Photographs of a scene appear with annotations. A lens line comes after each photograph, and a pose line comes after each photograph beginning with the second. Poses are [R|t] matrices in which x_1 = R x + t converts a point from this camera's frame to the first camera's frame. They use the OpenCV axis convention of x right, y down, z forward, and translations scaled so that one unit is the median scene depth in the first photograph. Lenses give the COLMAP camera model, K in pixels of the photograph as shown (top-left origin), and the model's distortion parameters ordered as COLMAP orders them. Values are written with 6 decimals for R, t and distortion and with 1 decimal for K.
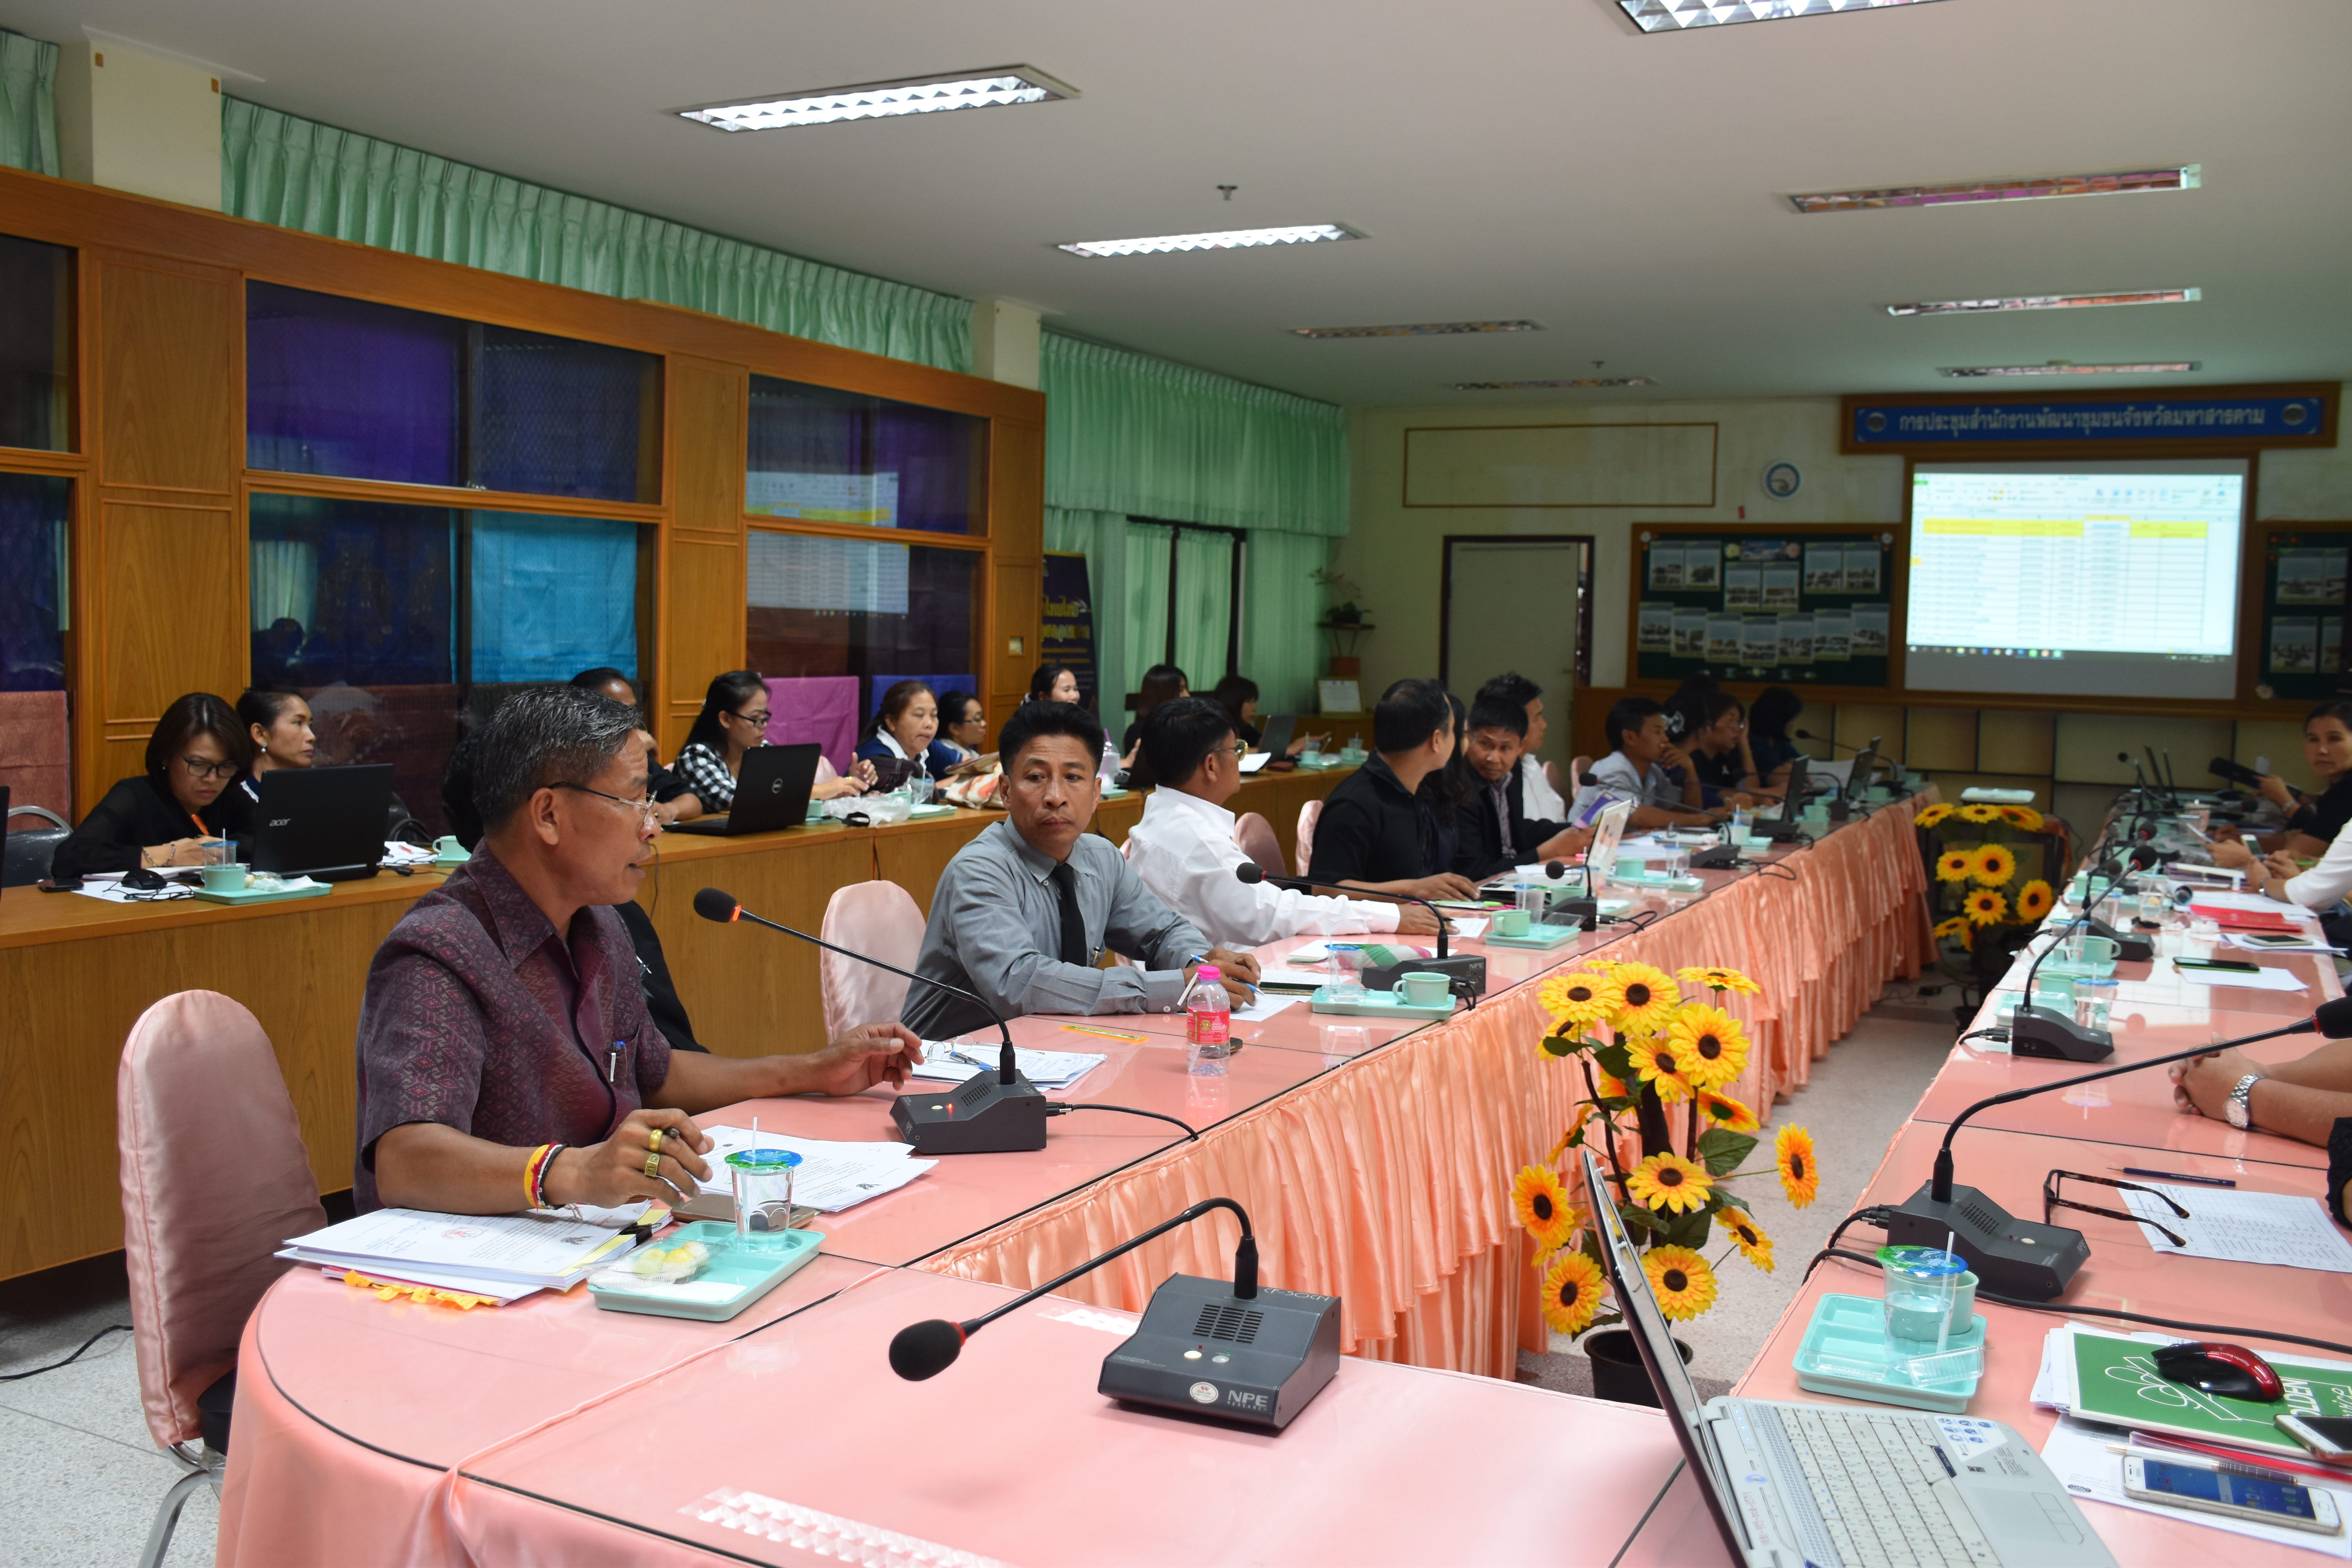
lens RADIAL K [[2076.4, 0, 1176.0], [0, 2076.4, 784.0], [0, 0, 1]] dist [-0.119516, 0.159337]
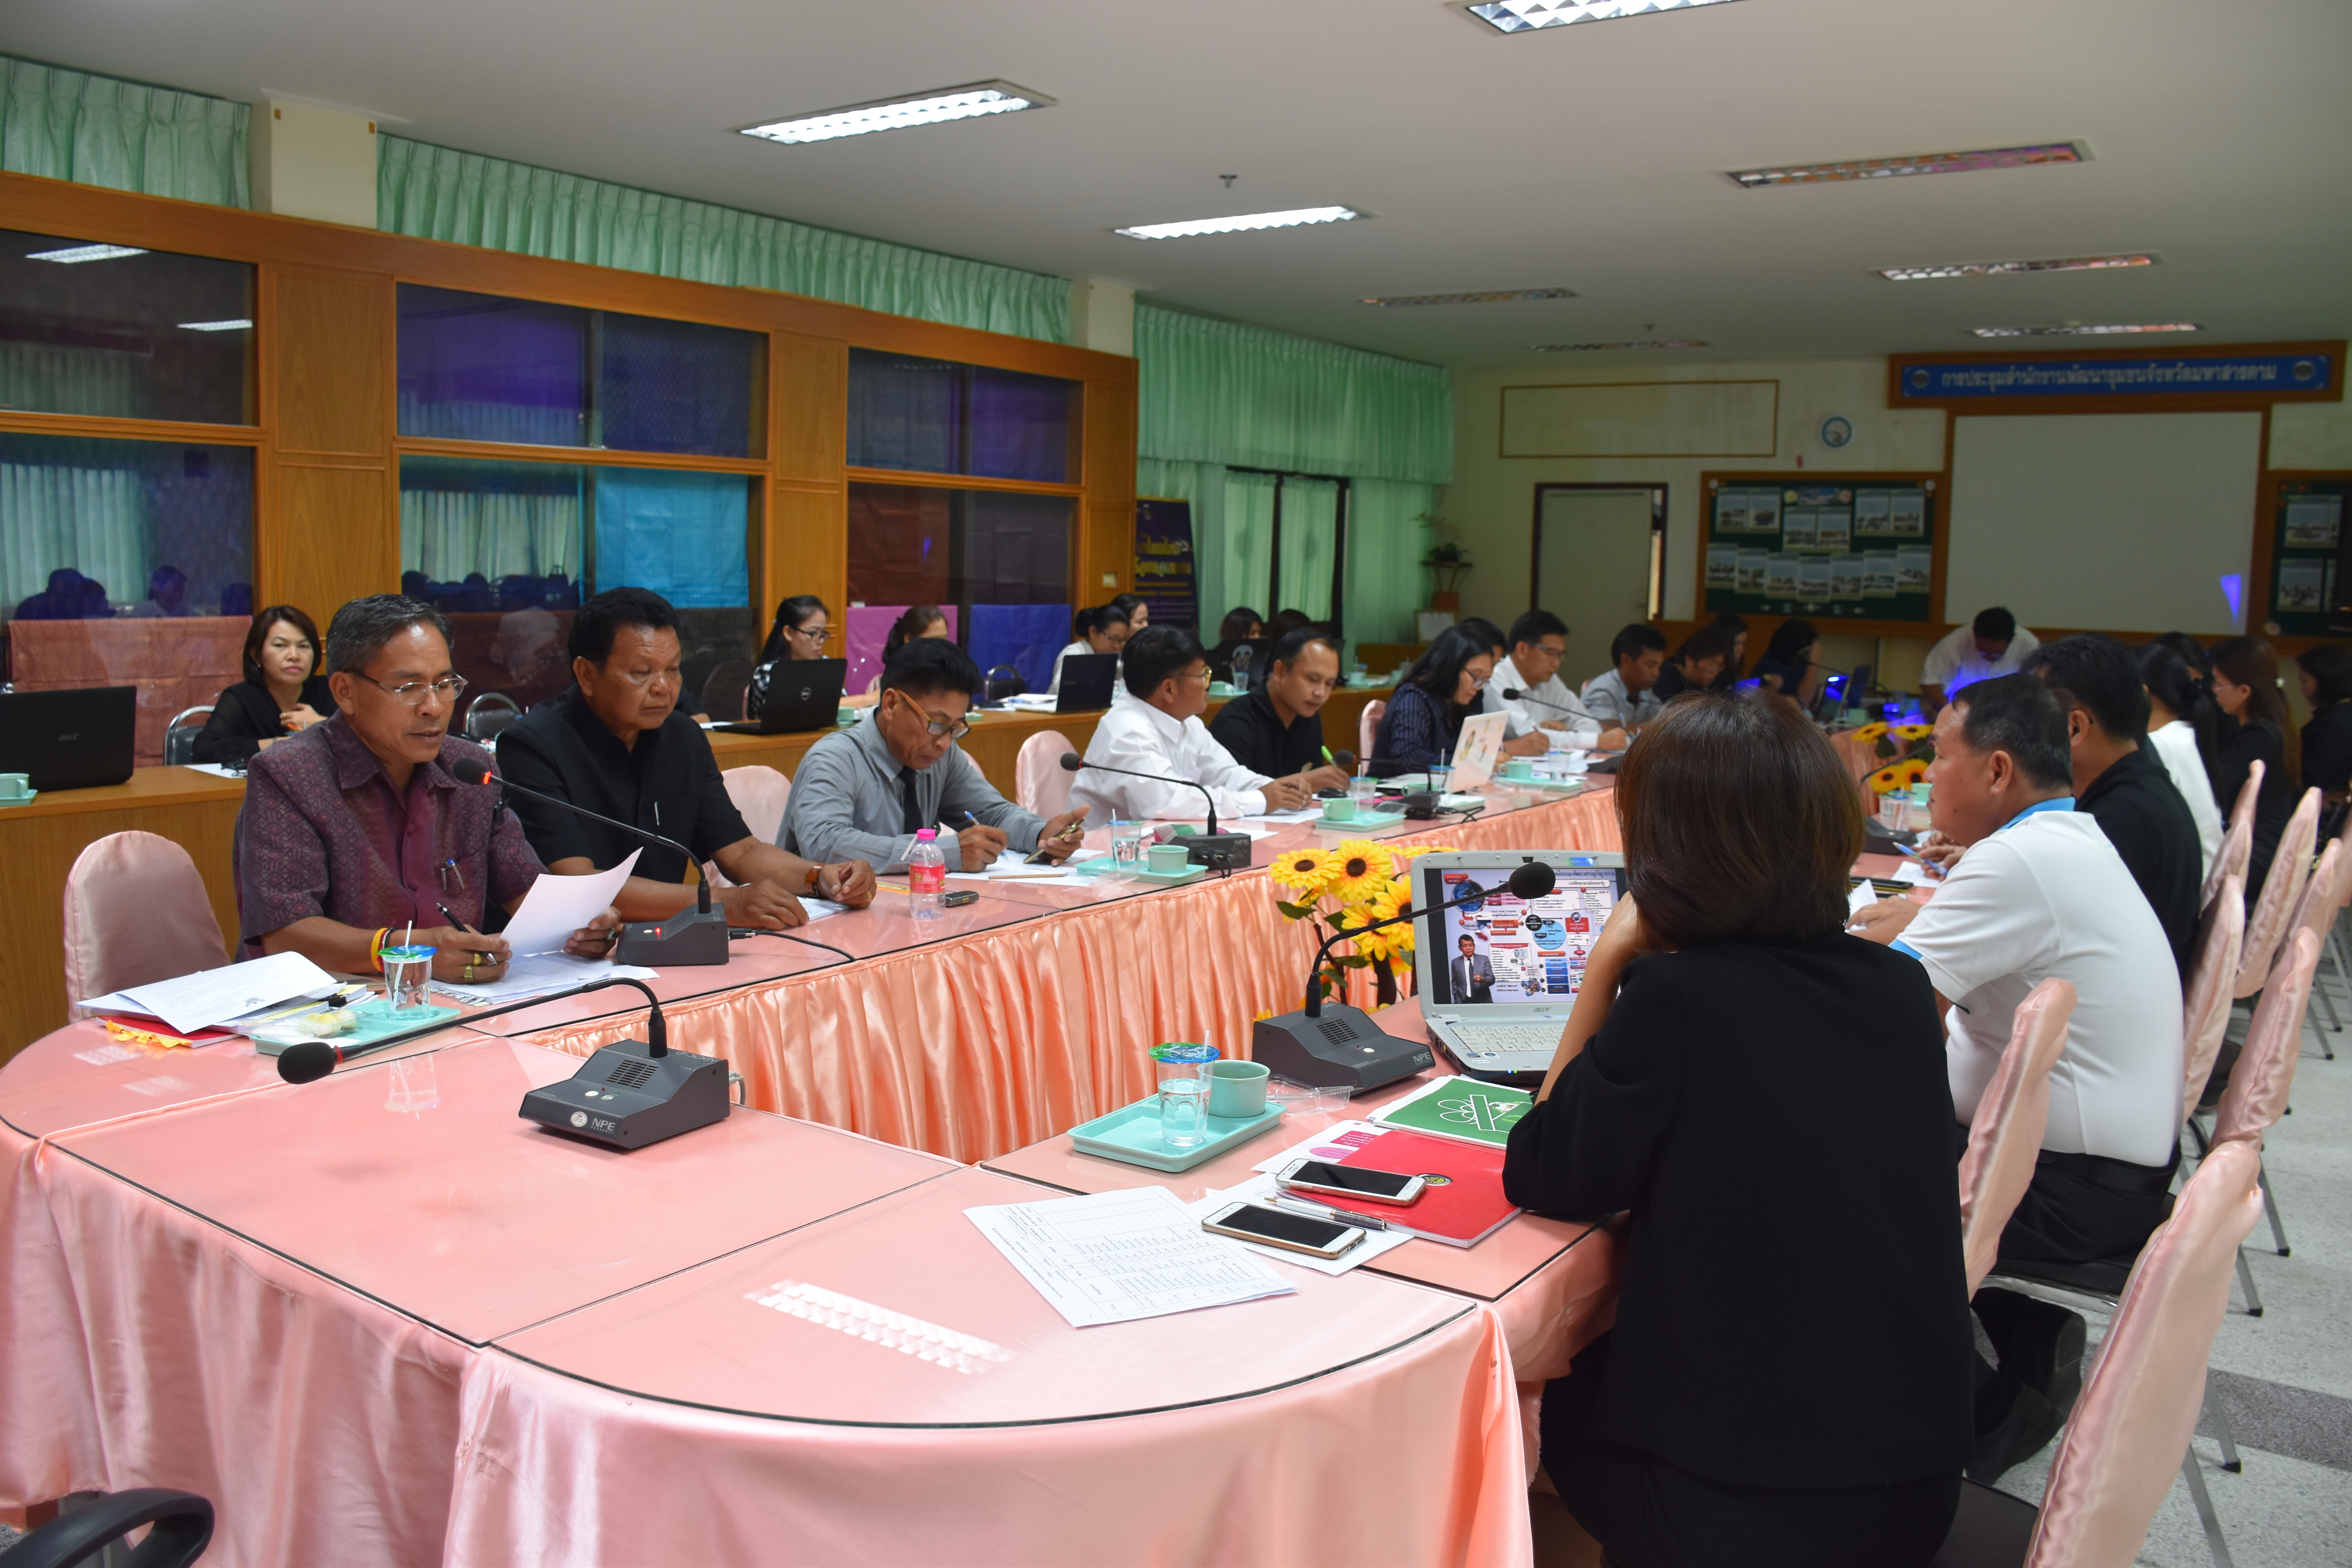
lens RADIAL K [[1863.0, 0, 1176.0], [0, 1863.0, 784.0], [0, 0, 1]] dist [-0.155714, 0.111322]
pose [[0.991497, 0.013774, -0.129401, 0.099495], [-0.008642, 0.999157, 0.040135, 0.004997], [0.129845, -0.038675, 0.990780, -0.020744]]
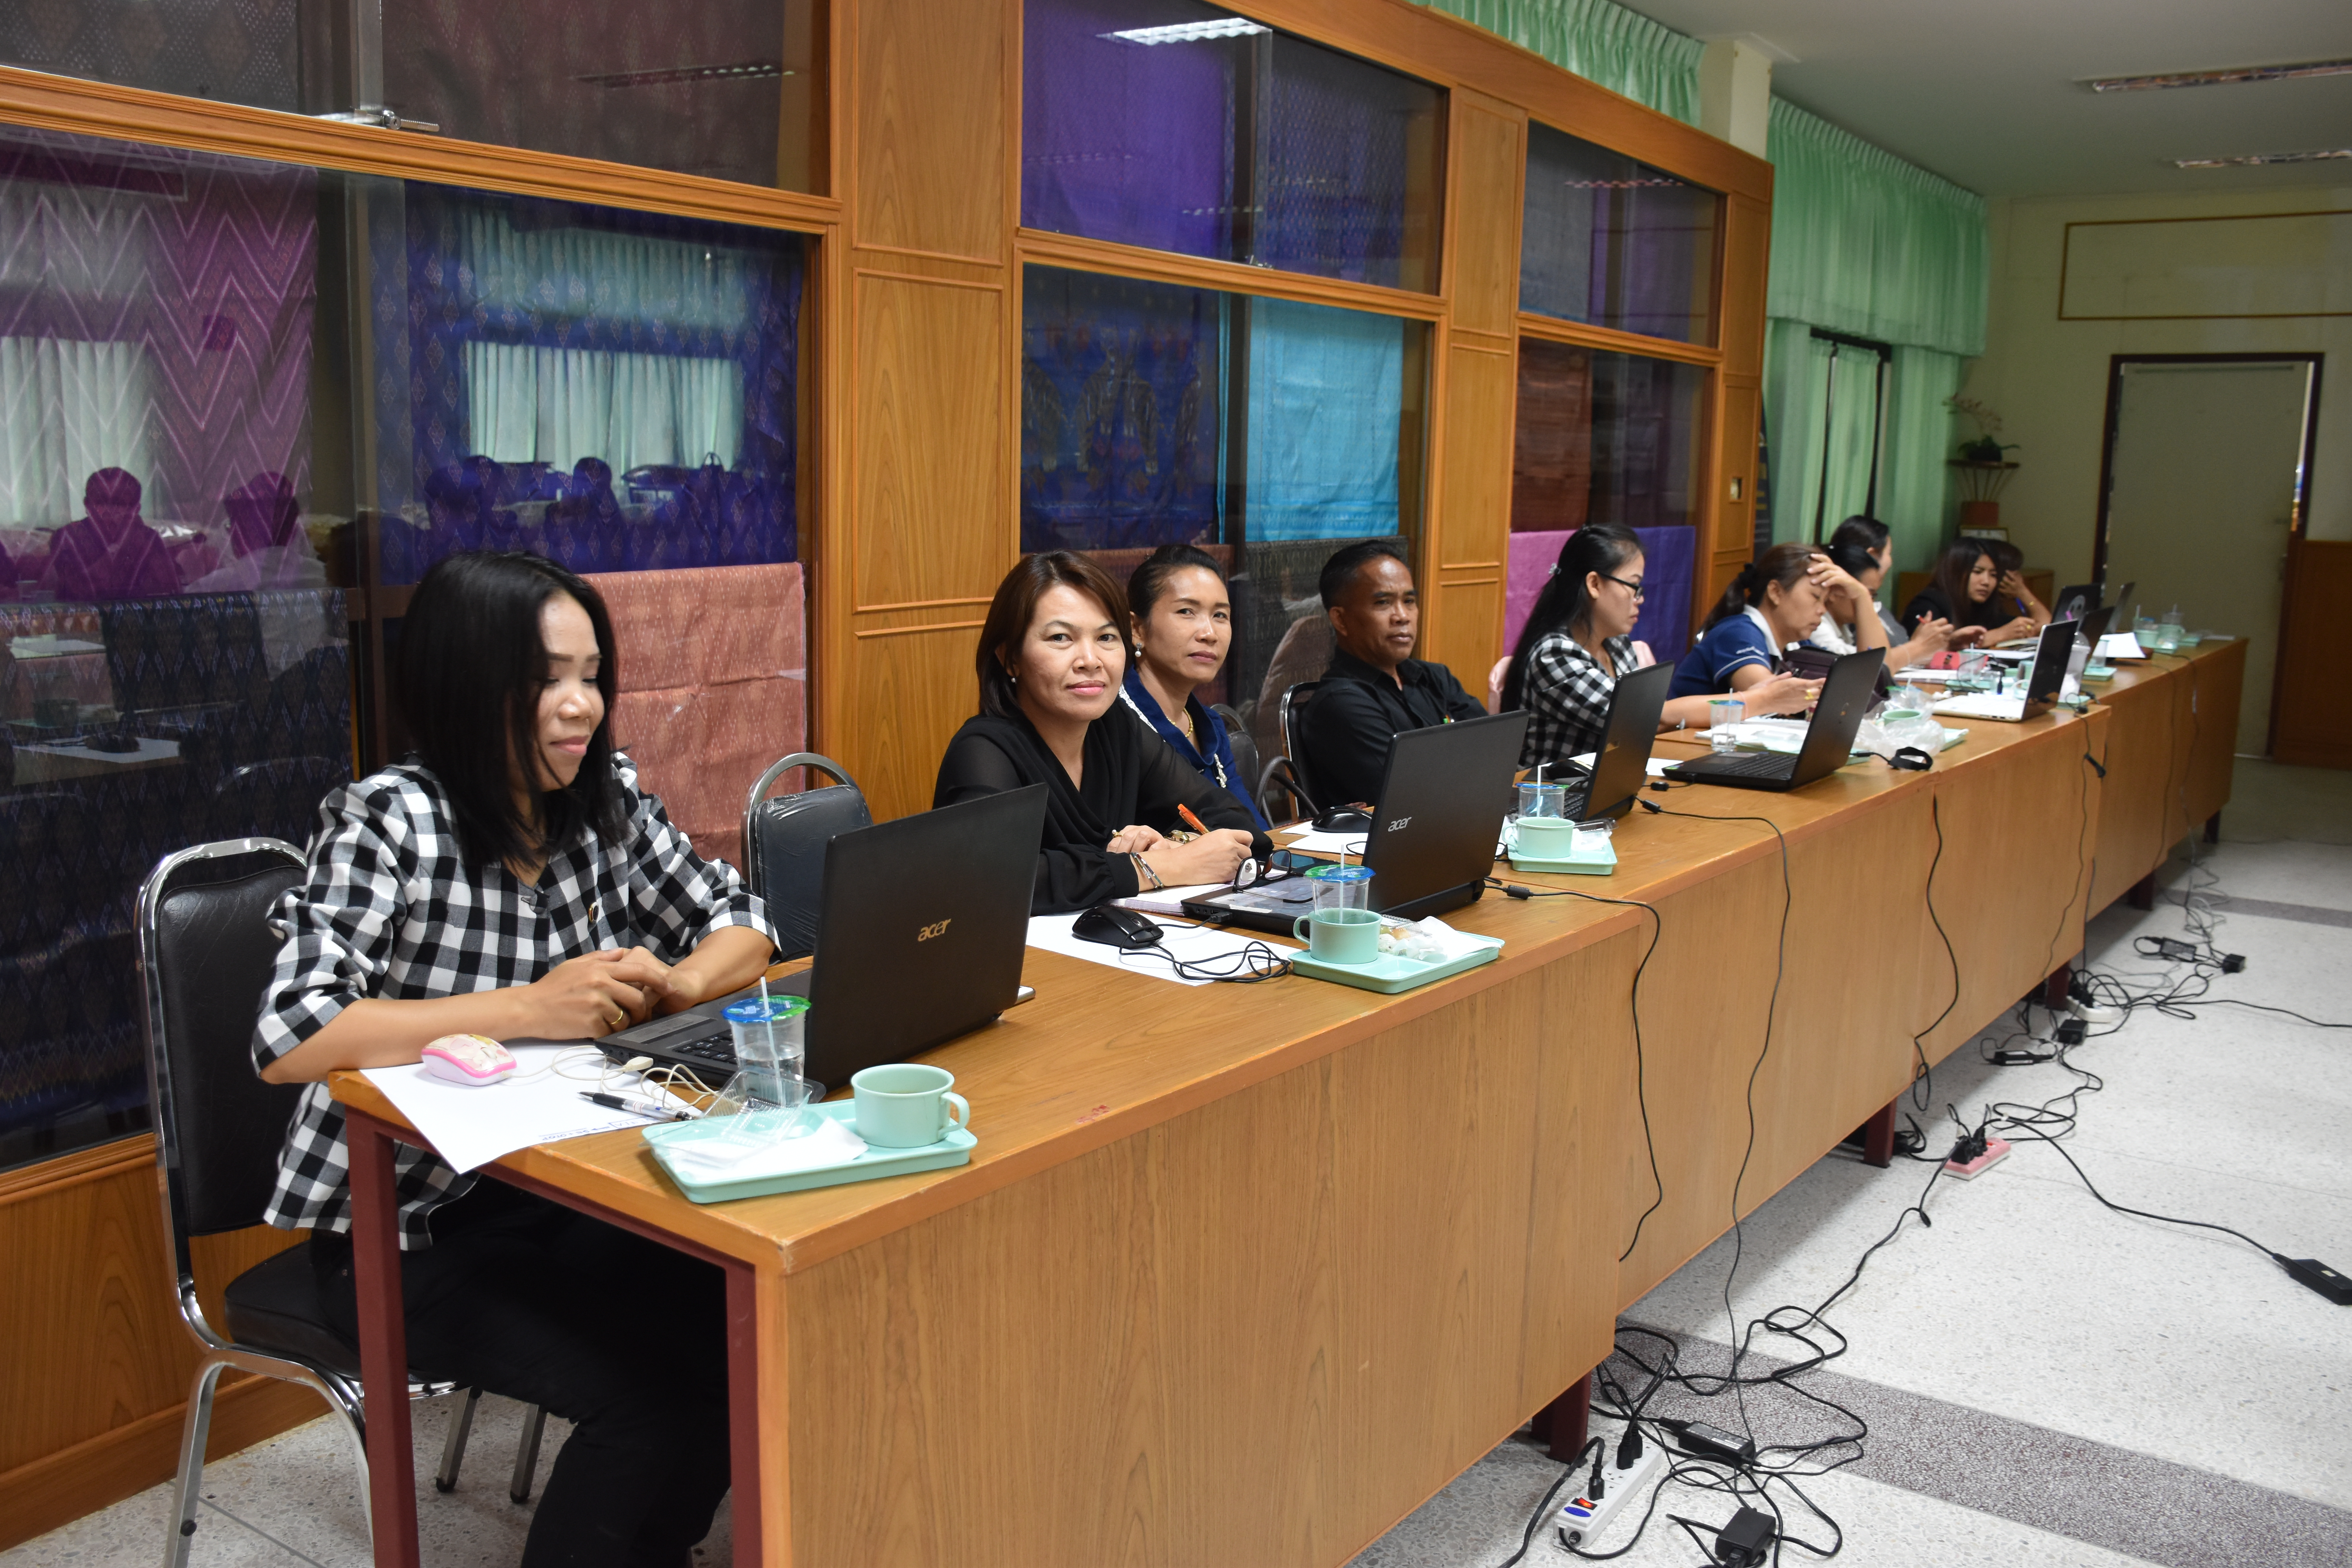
lens RADIAL K [[2076.4, 0, 1176.0], [0, 2076.4, 784.0], [0, 0, 1]] dist [-0.119516, 0.159337]
pose [[0.992923, 0.021833, -0.116737, -0.205844], [-0.012116, 0.996450, 0.083309, -0.018849], [0.118142, -0.081305, 0.989663, 0.206101]]
